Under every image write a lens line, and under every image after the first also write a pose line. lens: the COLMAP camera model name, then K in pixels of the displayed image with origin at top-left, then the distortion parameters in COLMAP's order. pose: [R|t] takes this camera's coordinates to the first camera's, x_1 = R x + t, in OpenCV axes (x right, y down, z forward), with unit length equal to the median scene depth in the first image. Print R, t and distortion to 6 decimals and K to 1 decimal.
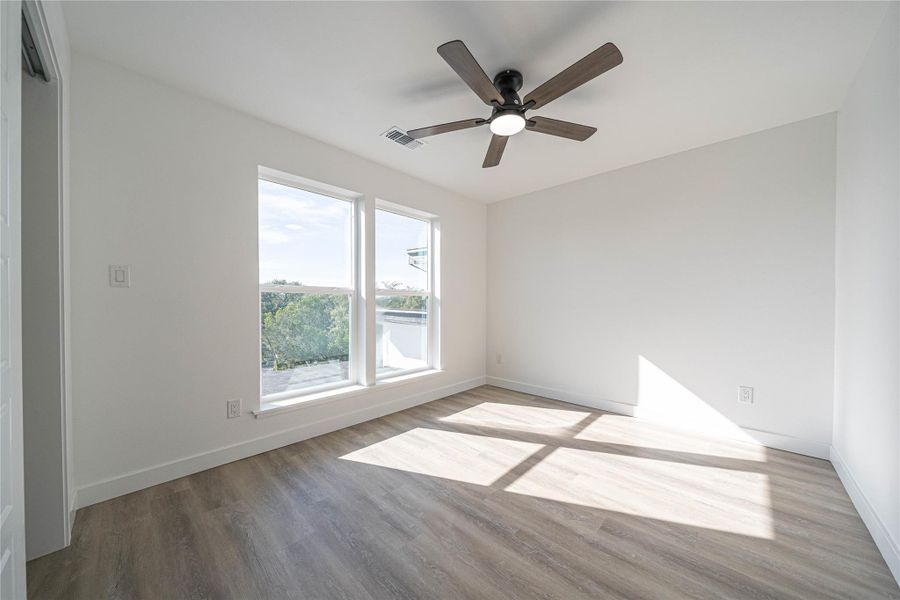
lens RADIAL K [[308.4, 0, 446.8], [0, 308.4, 307.9], [0, 0, 1]] dist [-0.001153, -0.000119]
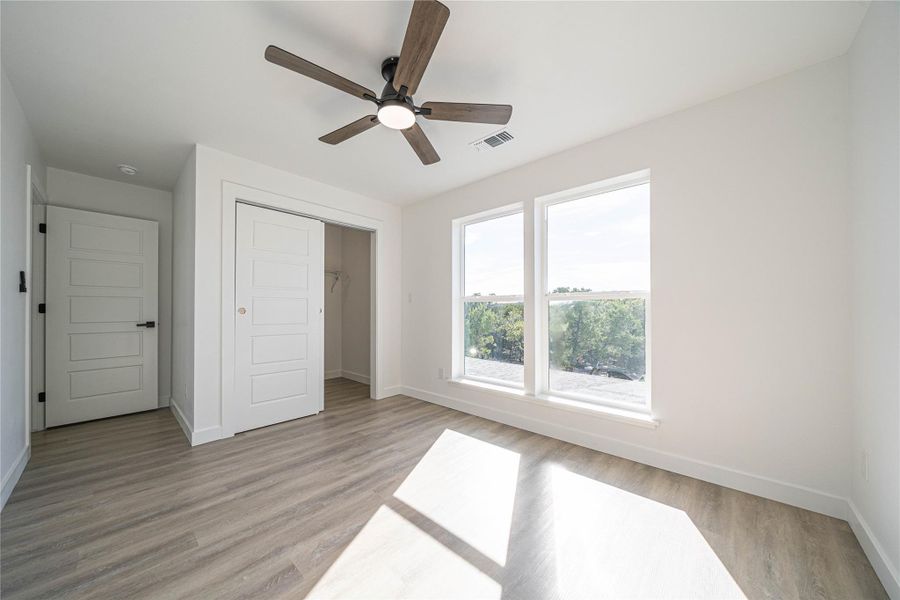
lens RADIAL K [[308.4, 0, 446.8], [0, 308.4, 307.9], [0, 0, 1]] dist [-0.001153, -0.000119]
pose [[0.029972, -0.005607, -0.999535, 0.830145], [-0.010331, 0.999929, -0.005919, -0.013944], [0.999497, 0.010503, 0.029912, 0.833702]]
